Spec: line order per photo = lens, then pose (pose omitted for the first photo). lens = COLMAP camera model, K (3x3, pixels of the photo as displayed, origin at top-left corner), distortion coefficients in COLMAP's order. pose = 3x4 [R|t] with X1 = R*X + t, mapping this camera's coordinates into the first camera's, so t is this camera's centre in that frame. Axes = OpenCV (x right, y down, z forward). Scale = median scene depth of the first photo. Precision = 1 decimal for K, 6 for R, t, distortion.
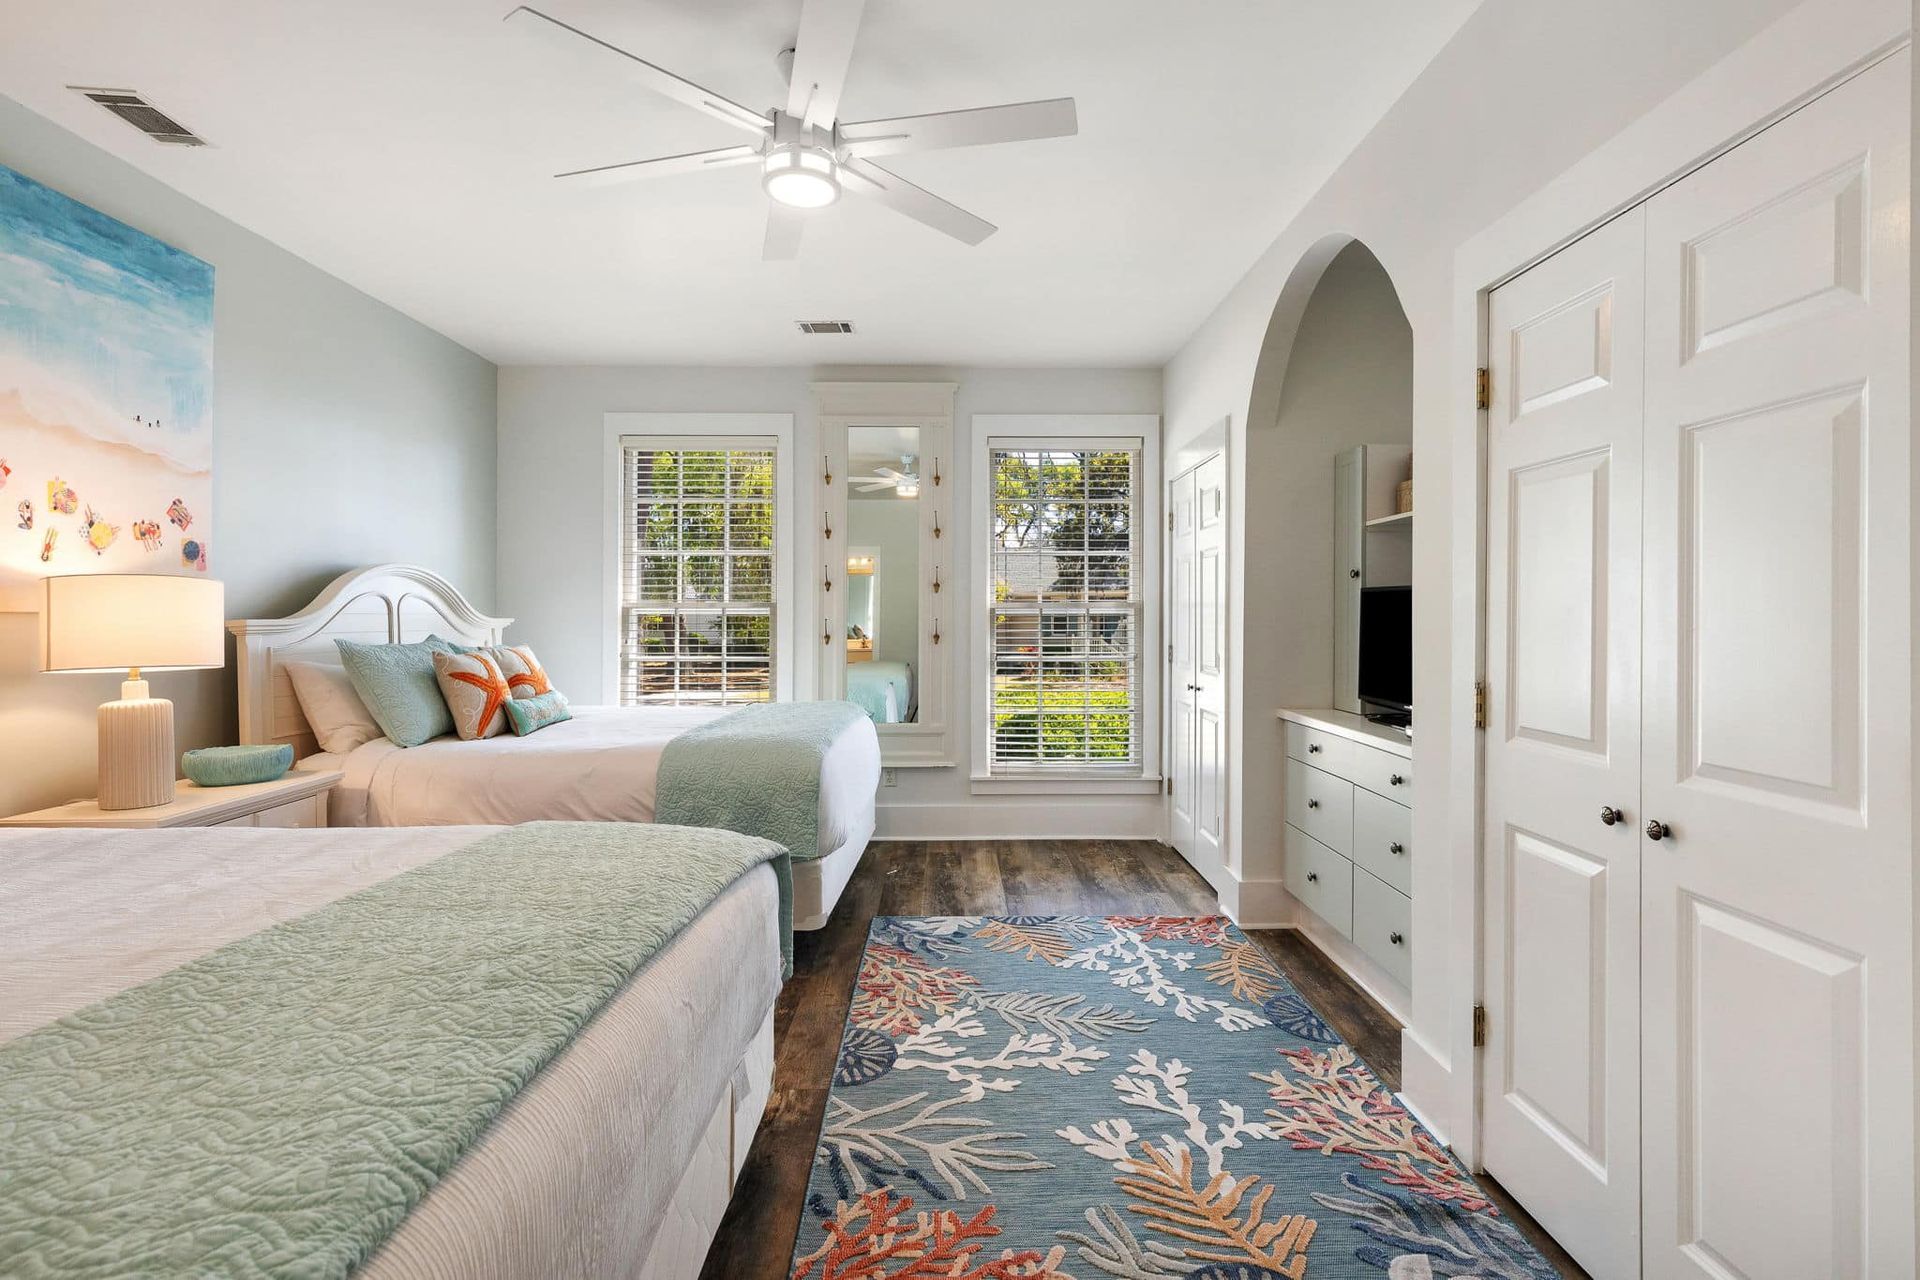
lens RADIAL K [[1024.0, 0, 960.1], [0, 1024.0, 631.8], [0, 0, 1]] dist [0.004973, 0.000476]
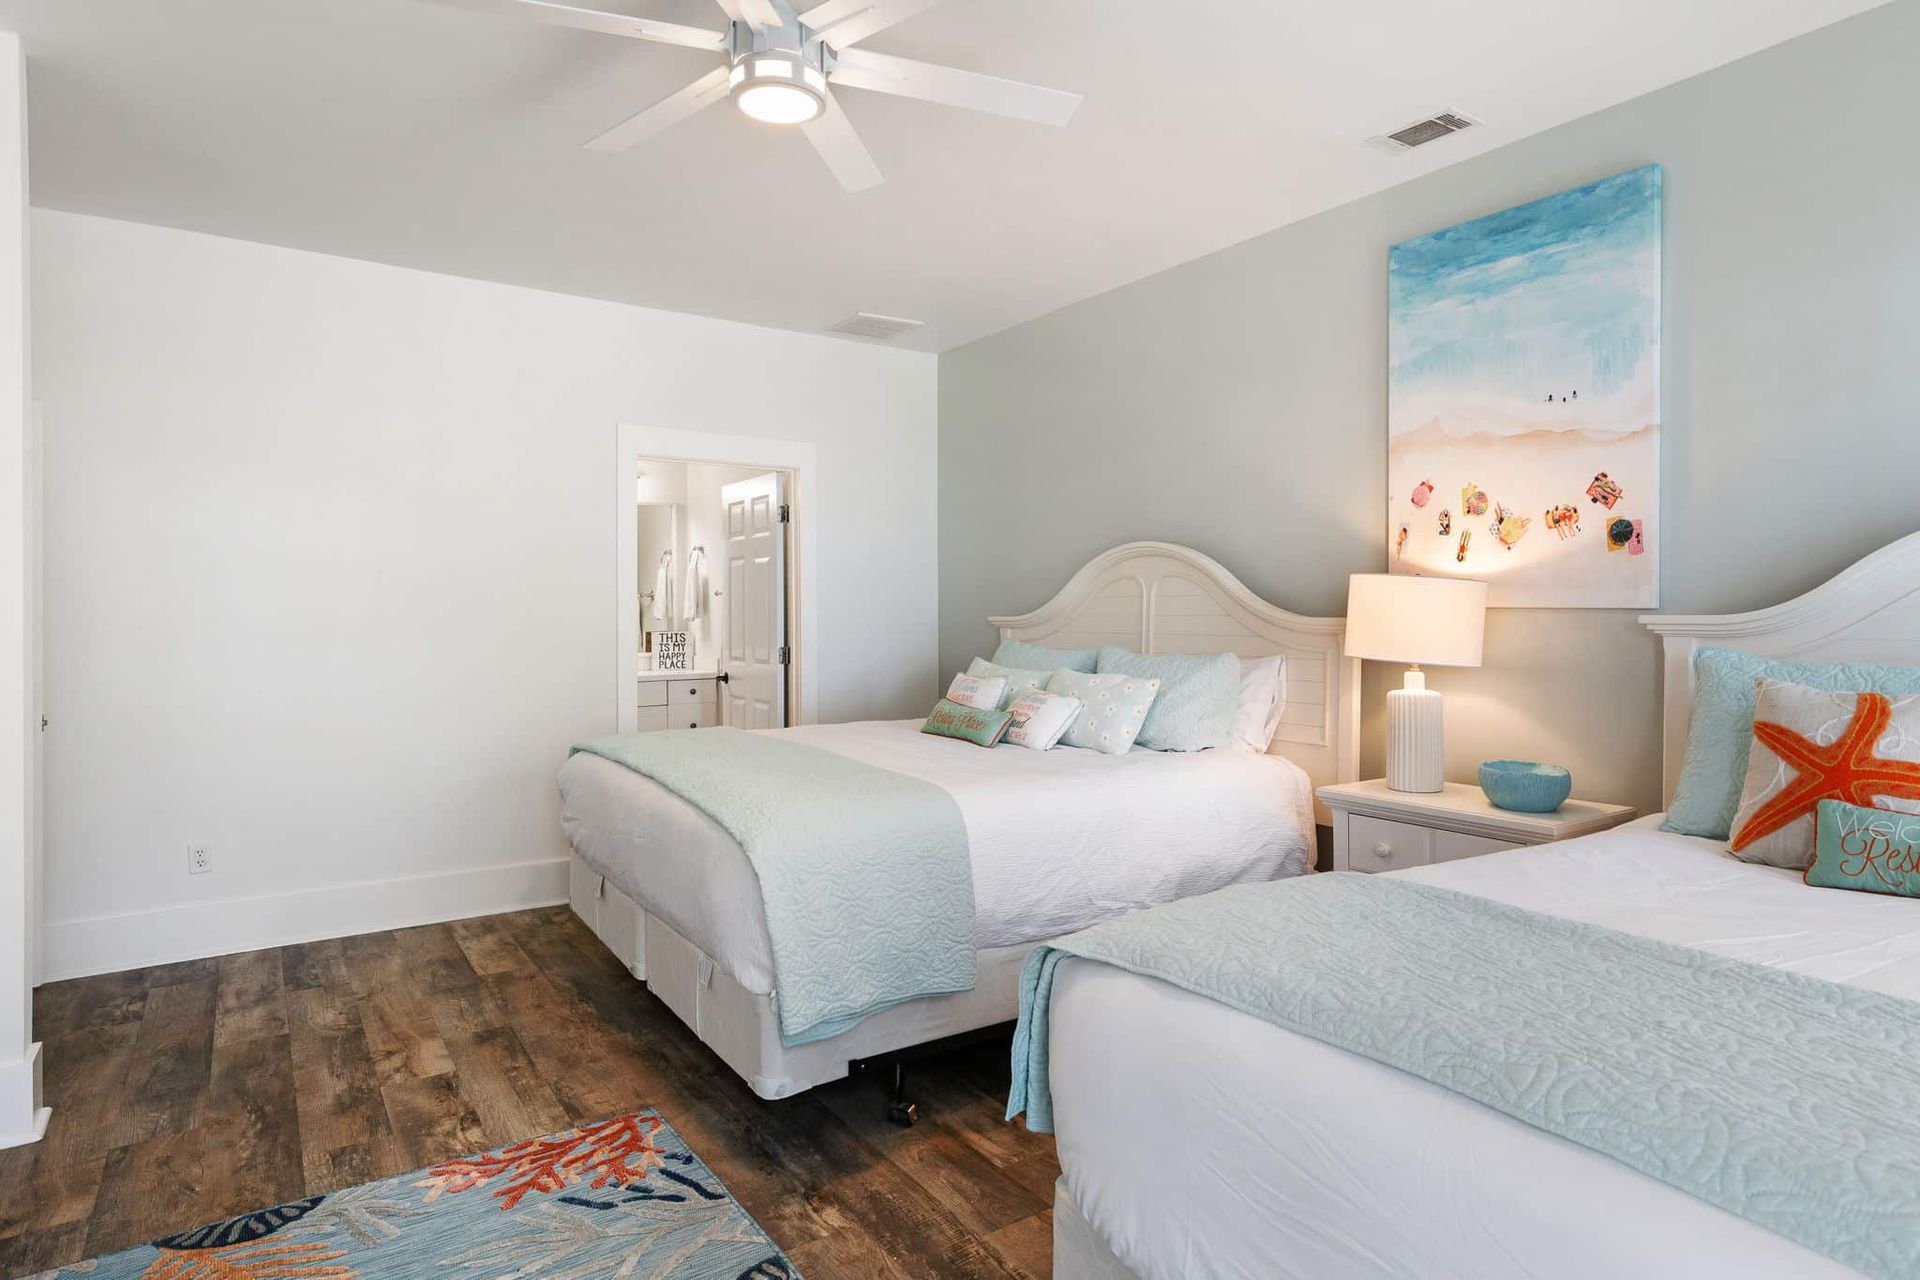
lens RADIAL K [[1024.0, 0, 978.4], [0, 1024.0, 601.3], [0, 0, 1]] dist [0.004973, 0.000476]
pose [[-0.827507, 0.000843, -0.561455, 0.157682], [-0.003223, 0.999975, 0.006252, -0.029124], [0.561447, 0.006983, -0.827484, 1.548178]]
